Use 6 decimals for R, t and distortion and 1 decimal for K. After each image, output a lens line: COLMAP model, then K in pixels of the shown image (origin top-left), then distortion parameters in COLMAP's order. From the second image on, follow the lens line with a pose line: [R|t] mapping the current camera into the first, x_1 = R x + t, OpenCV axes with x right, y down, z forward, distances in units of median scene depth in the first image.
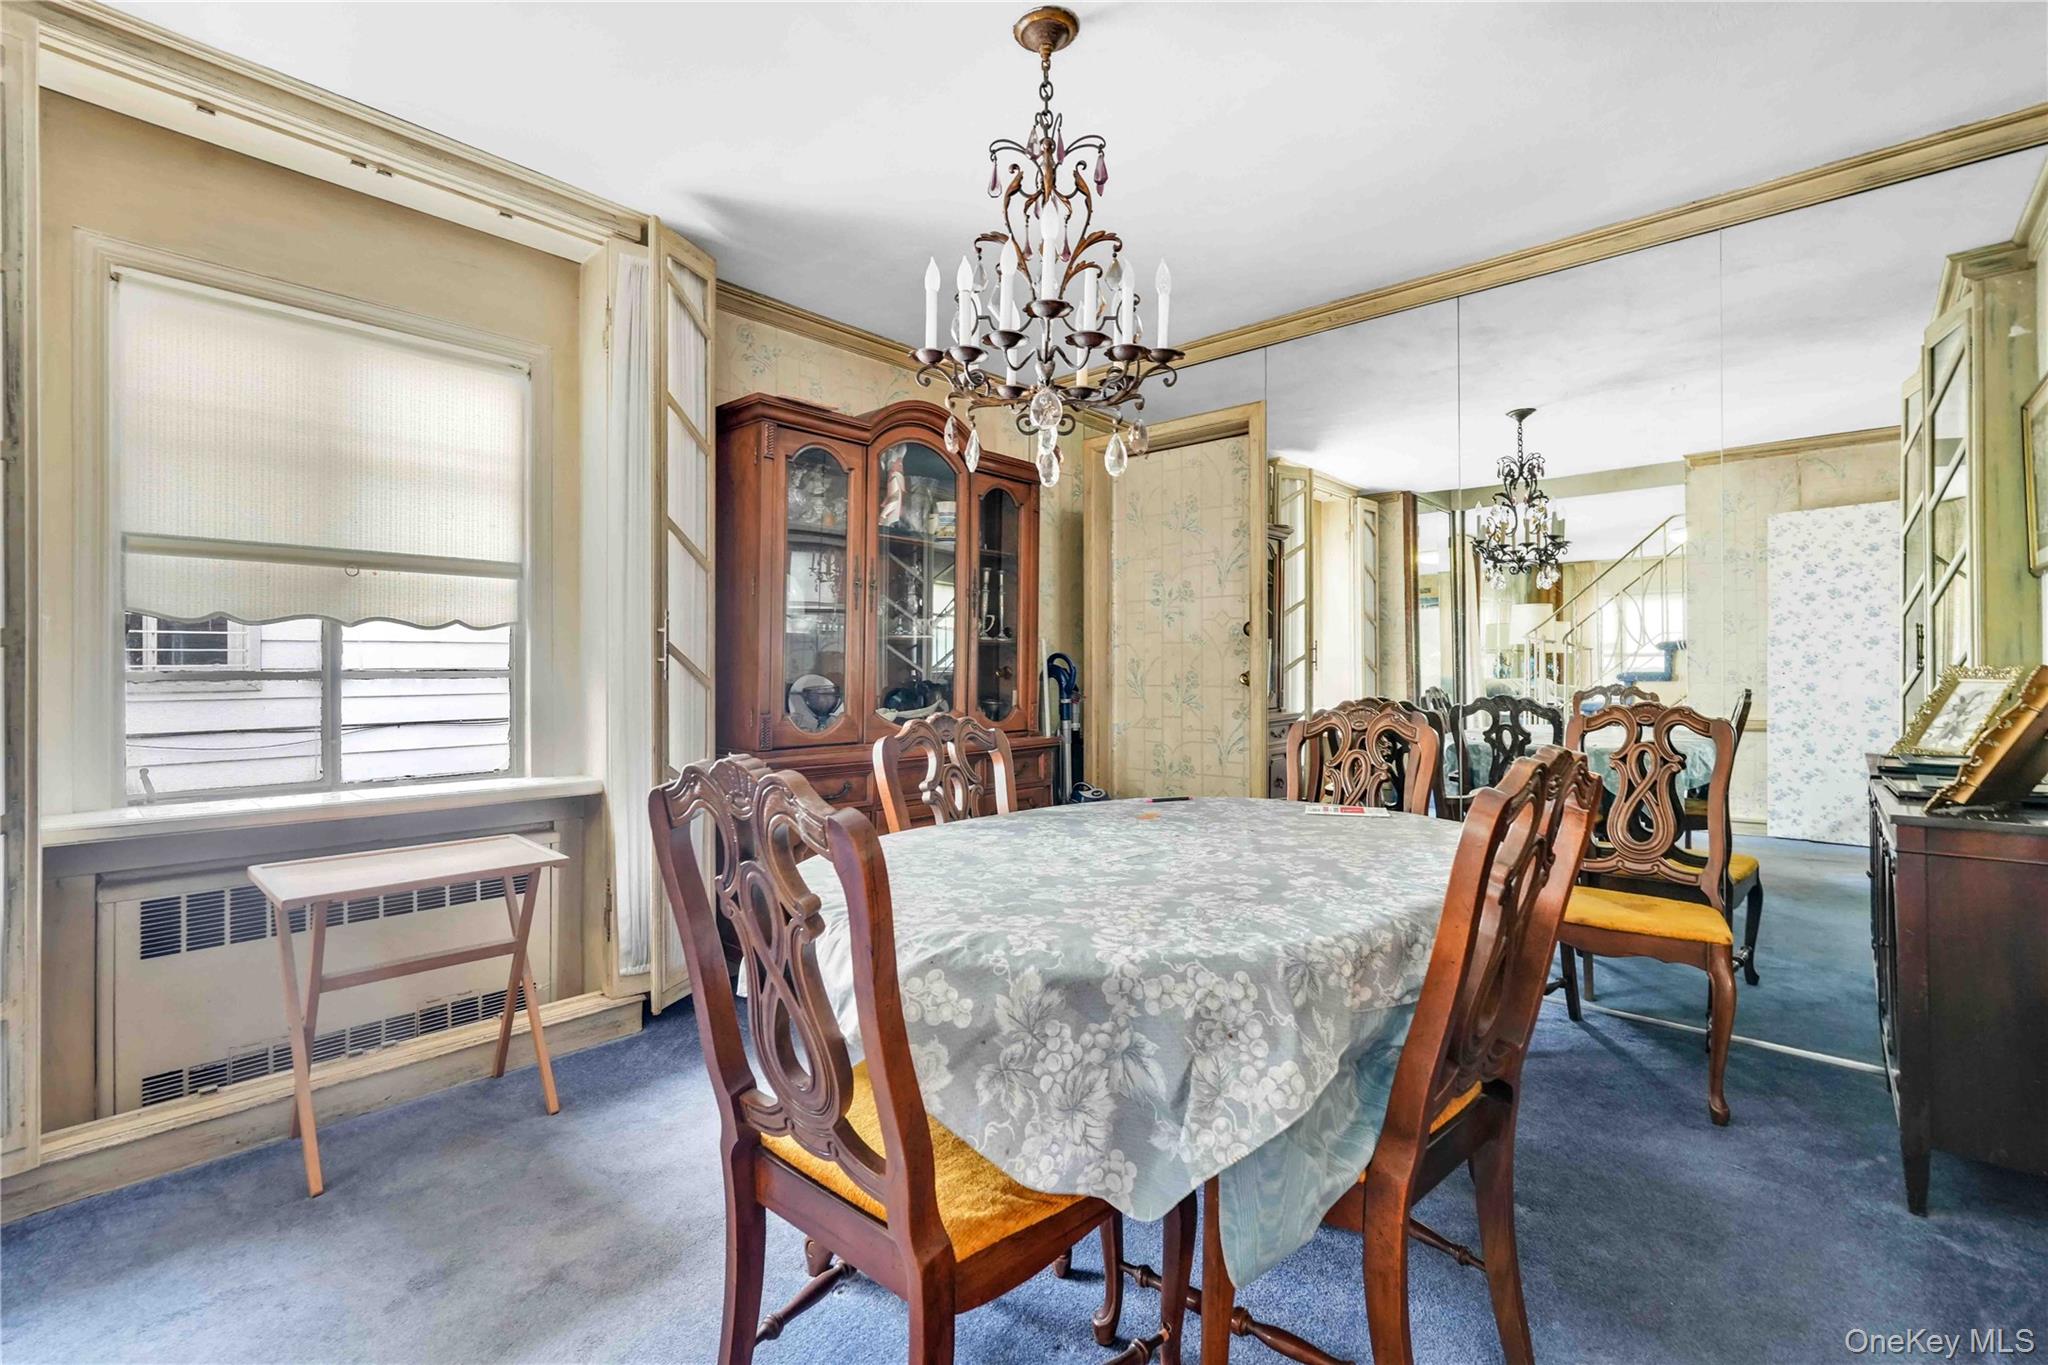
lens RADIAL K [[897.2, 0, 1027.3], [0, 897.2, 654.2], [0, 0, 1]] dist [0.000335, 0.000034]
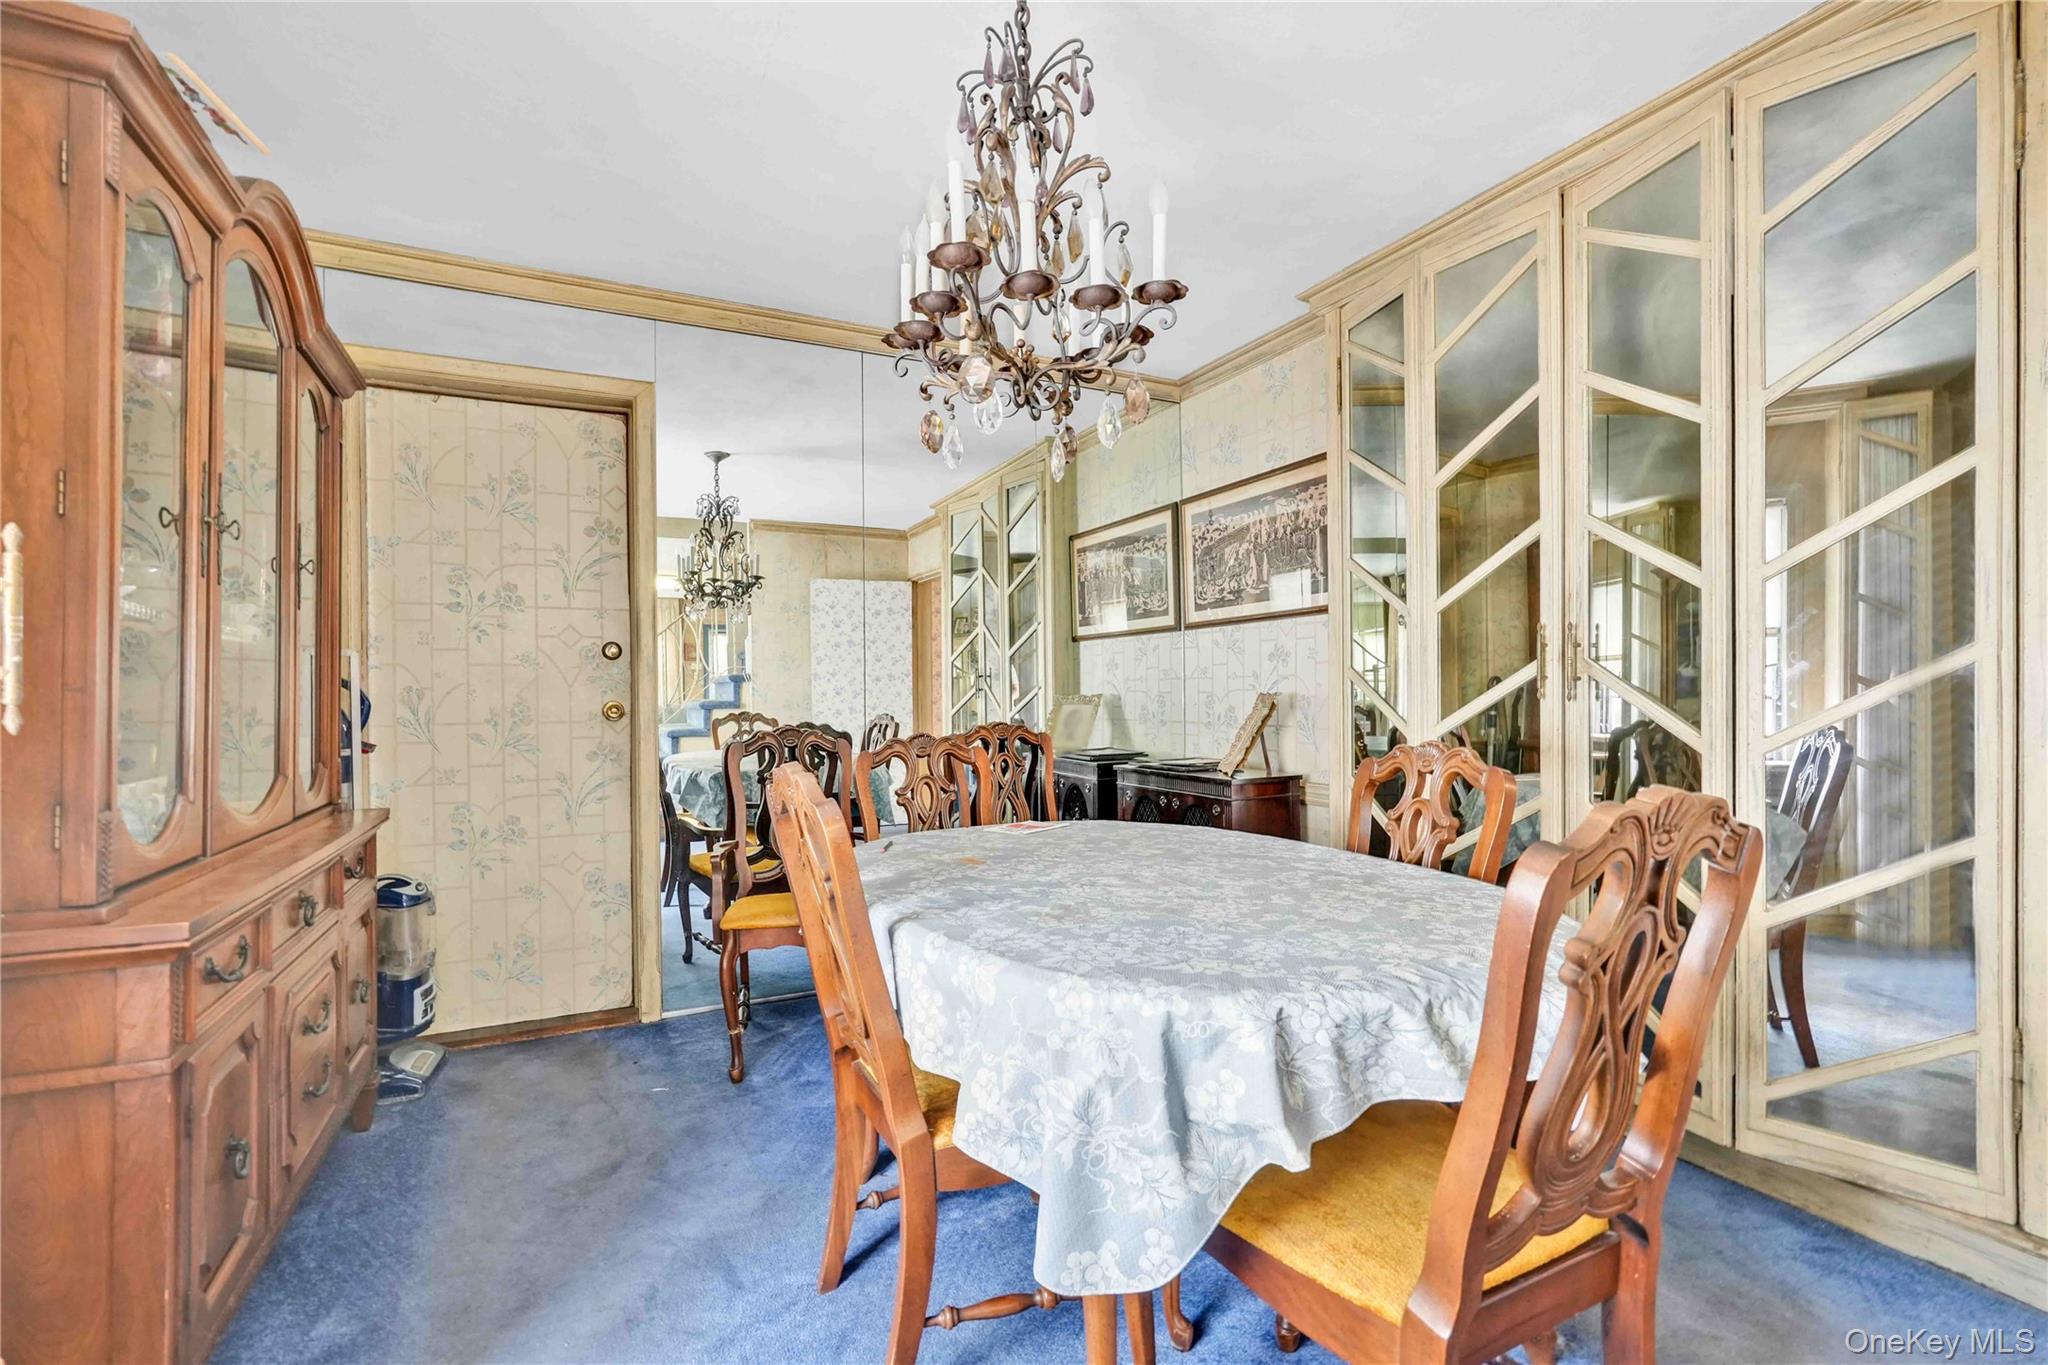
lens RADIAL K [[924.4, 0, 1025.5], [0, 924.4, 692.2], [0, 0, 1]] dist [0.000158, -0.000021]
pose [[0.388319, 0.003374, 0.921519, -0.370681], [-0.004687, 0.999988, -0.001686, 0.009047], [-0.921513, -0.003665, 0.388330, 0.305632]]
